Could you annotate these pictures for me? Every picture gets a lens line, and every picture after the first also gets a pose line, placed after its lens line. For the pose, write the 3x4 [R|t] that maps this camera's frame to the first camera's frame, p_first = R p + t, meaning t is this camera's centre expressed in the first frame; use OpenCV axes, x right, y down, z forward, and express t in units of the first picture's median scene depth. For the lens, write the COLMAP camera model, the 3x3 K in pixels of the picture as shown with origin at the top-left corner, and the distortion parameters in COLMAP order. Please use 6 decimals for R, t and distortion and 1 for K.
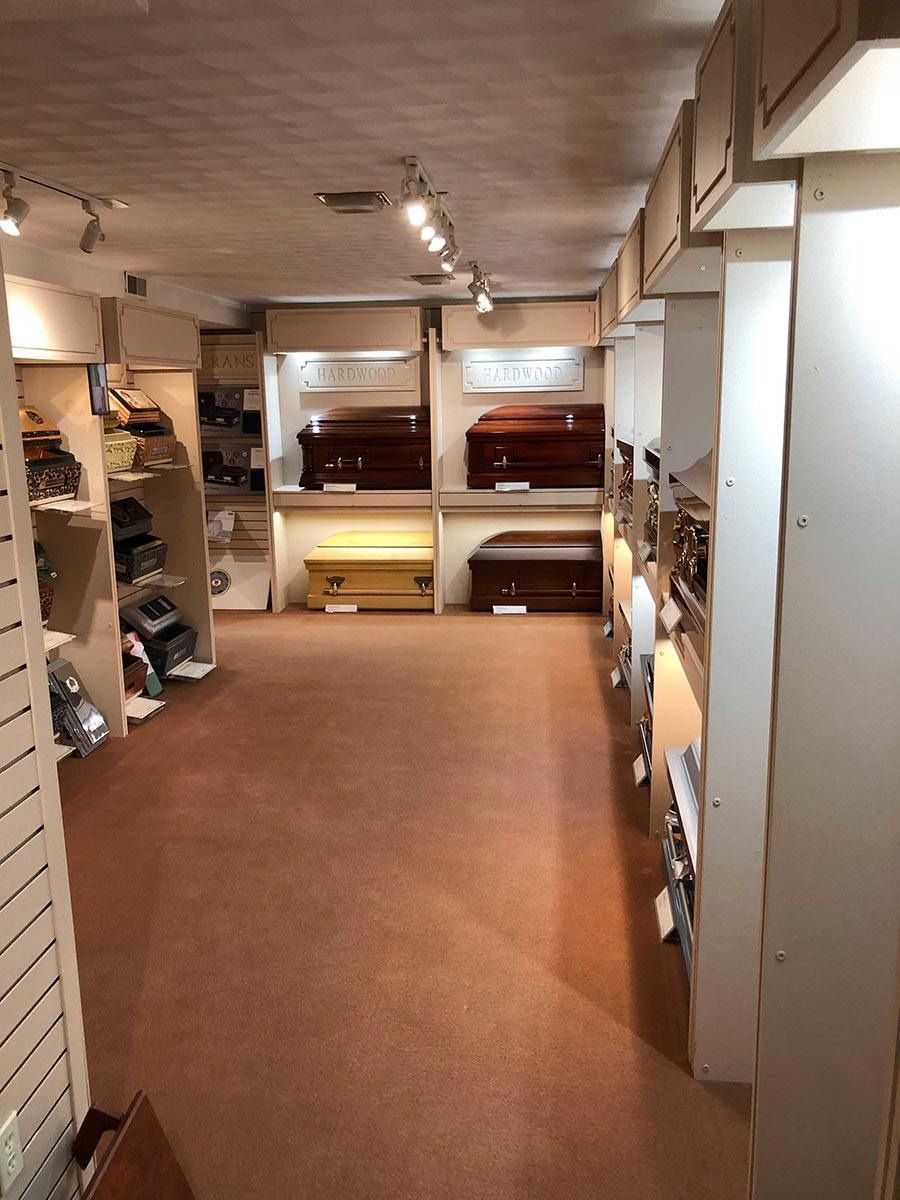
lens RADIAL K [[976.0, 0, 450.0], [0, 976.0, 600.0], [0, 0, 1]] dist [-0.004942, -0.003565]
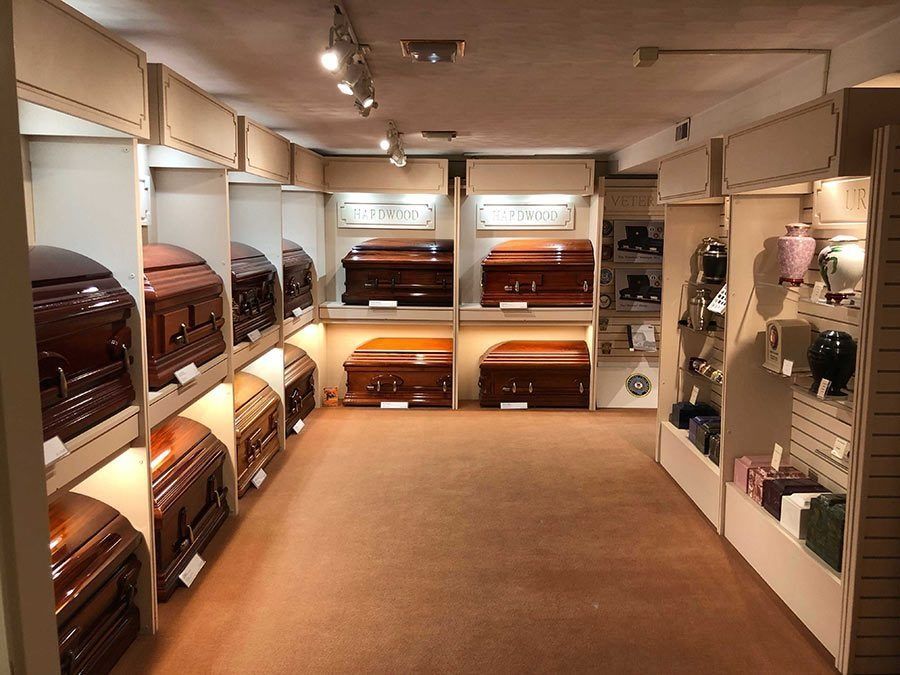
lens RADIAL K [[797.3, 0, 450.0], [0, 797.3, 337.5], [0, 0, 1]] dist [0.000162, -0.000858]
pose [[0.992095, 0.008738, 0.125188, -0.151825], [0.000600, 0.997231, -0.074363, -0.000987], [-0.125491, 0.073850, 0.989342, 0.017937]]
